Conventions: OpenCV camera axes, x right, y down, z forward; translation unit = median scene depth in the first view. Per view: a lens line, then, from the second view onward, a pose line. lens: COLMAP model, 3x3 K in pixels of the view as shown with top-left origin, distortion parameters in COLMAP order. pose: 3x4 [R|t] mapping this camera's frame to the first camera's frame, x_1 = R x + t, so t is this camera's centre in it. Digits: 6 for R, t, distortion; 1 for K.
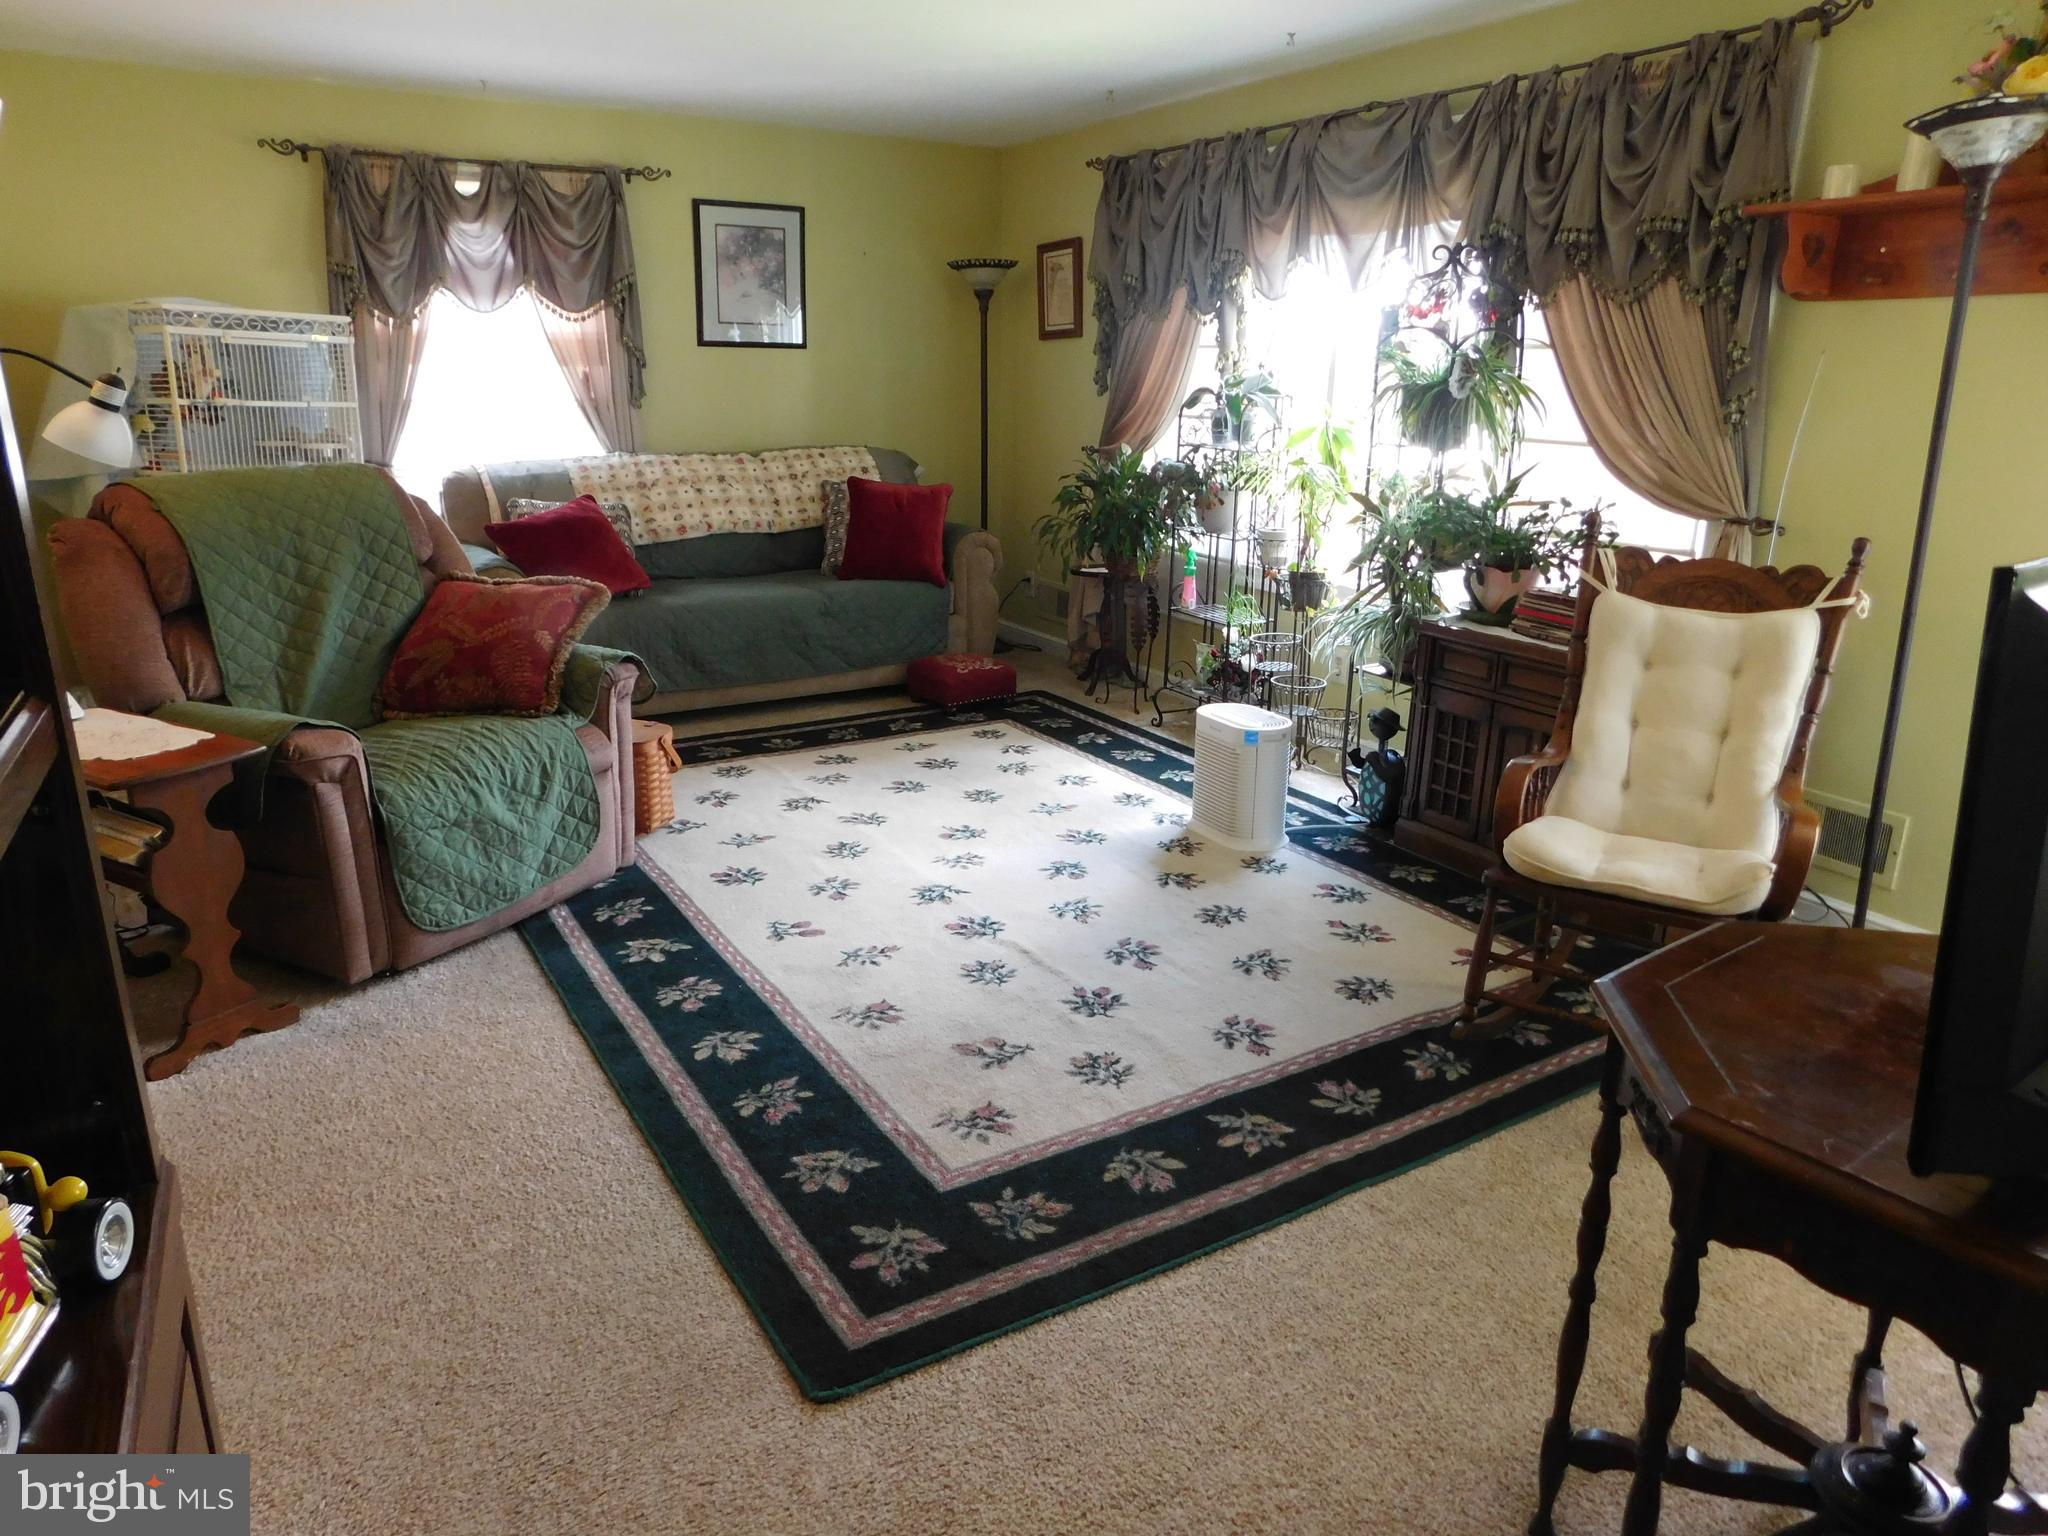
lens RADIAL K [[1380.6, 0, 1015.1], [0, 1380.6, 764.0], [0, 0, 1]] dist [-0.042202, 0.030814]
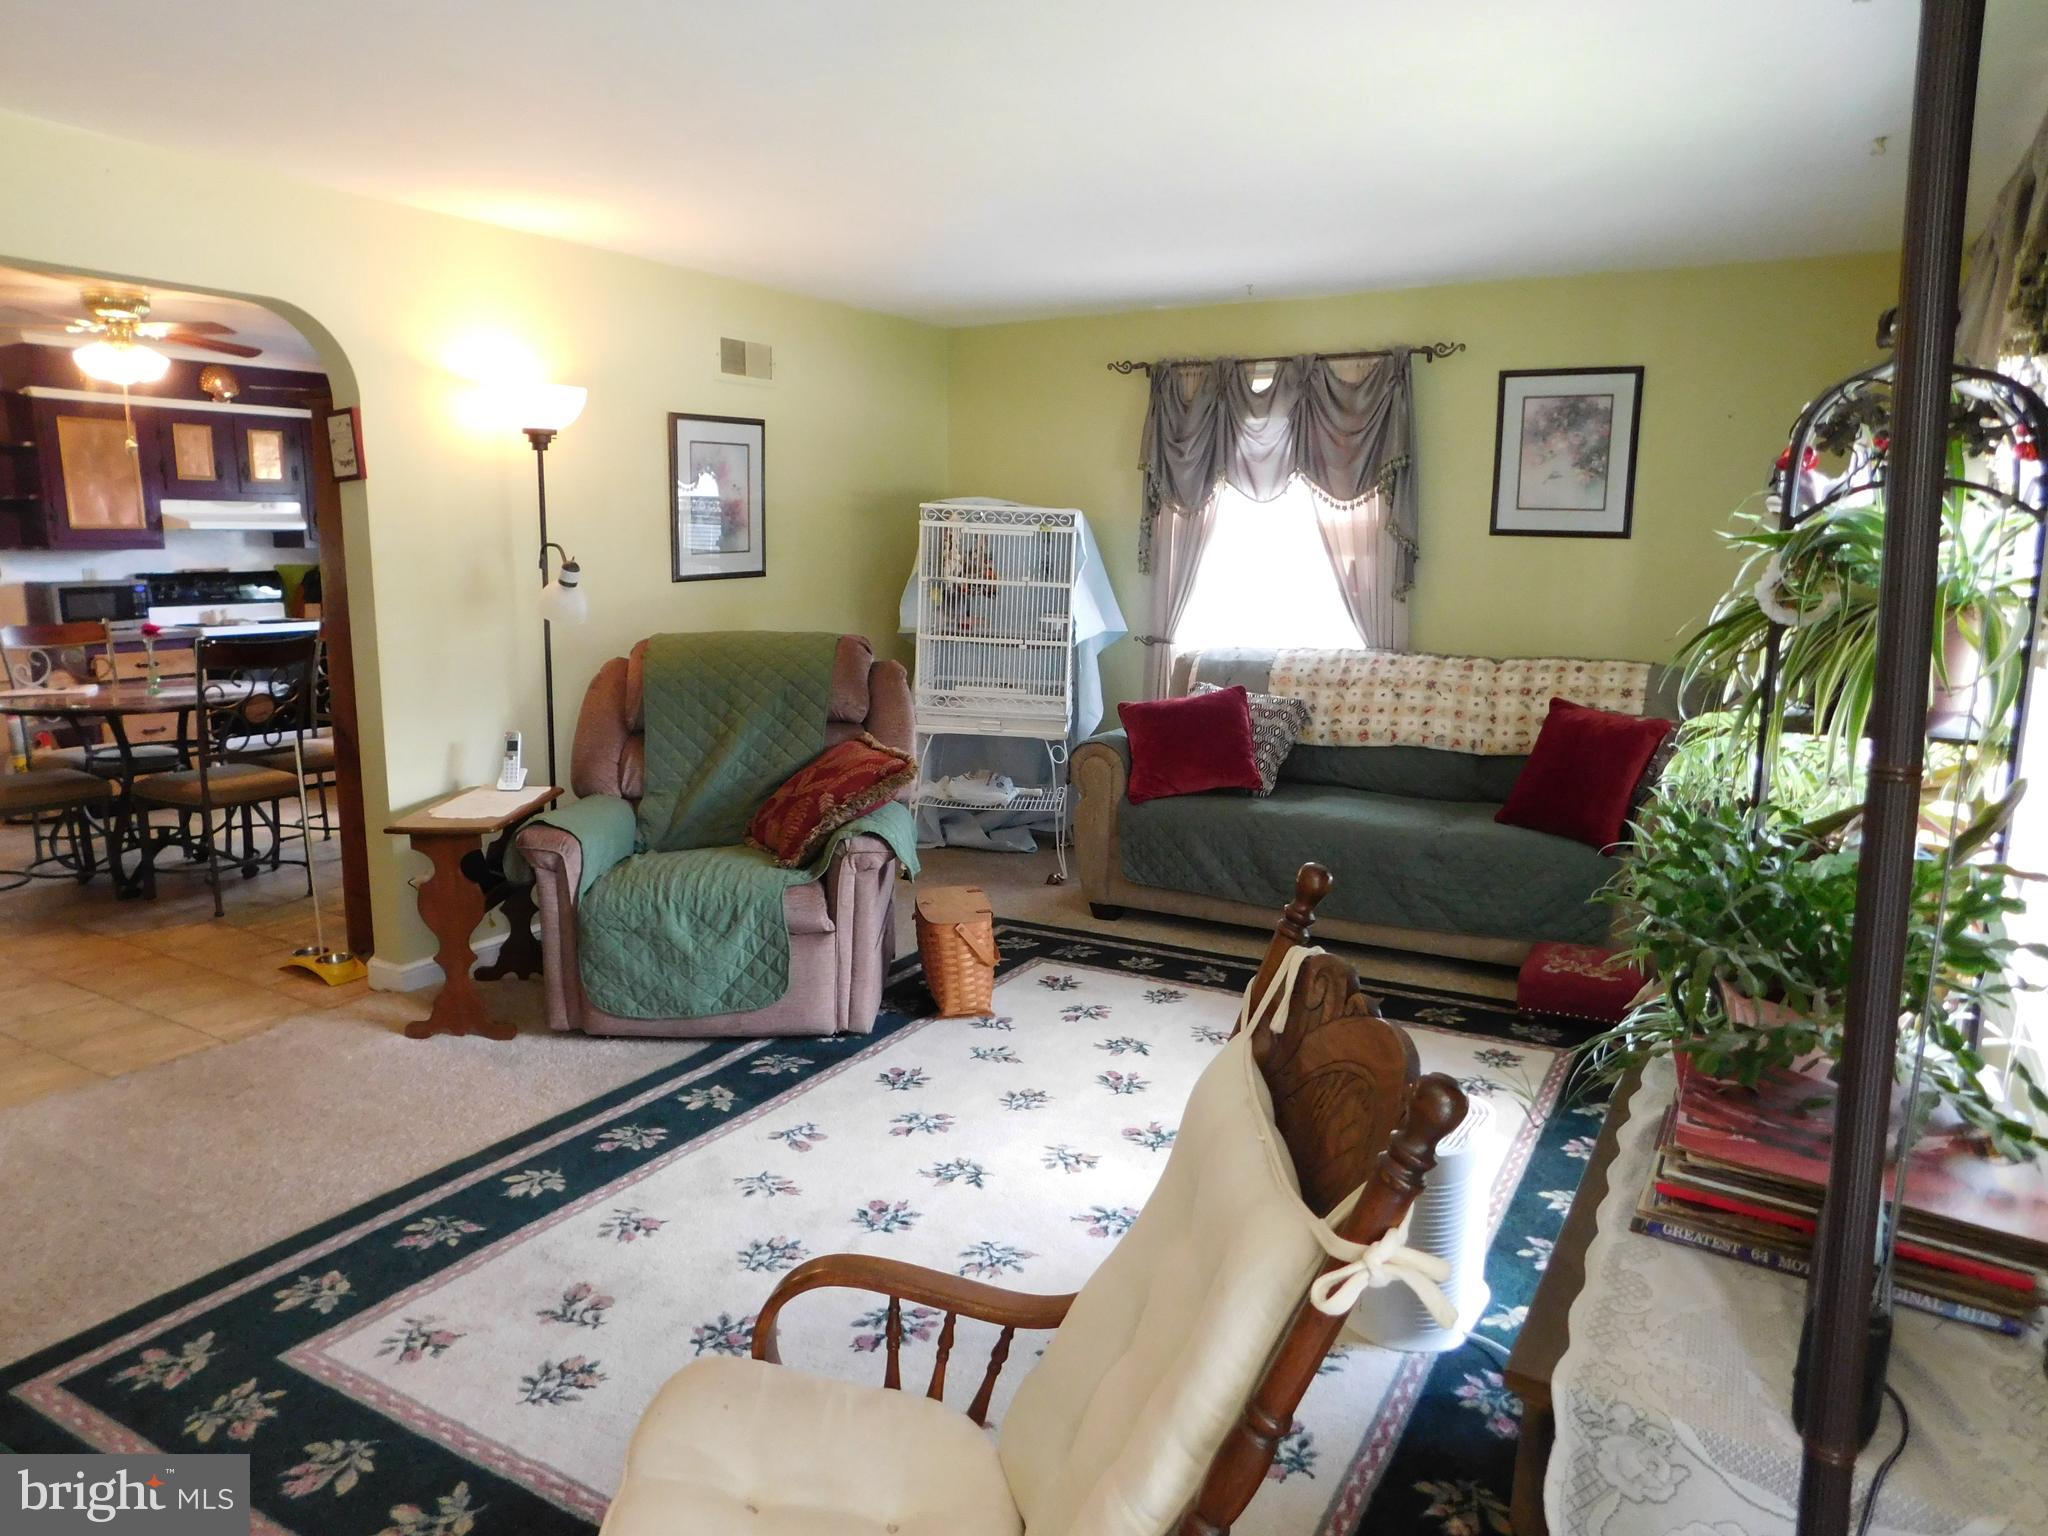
lens RADIAL K [[1380.6, 0, 1032.4], [0, 1380.6, 774.5], [0, 0, 1]] dist [-0.042202, 0.030814]
pose [[0.474556, 0.150170, -0.867321, 0.495441], [-0.248160, 0.968195, 0.031855, -0.136297], [0.844520, 0.200117, 0.496729, 0.425353]]
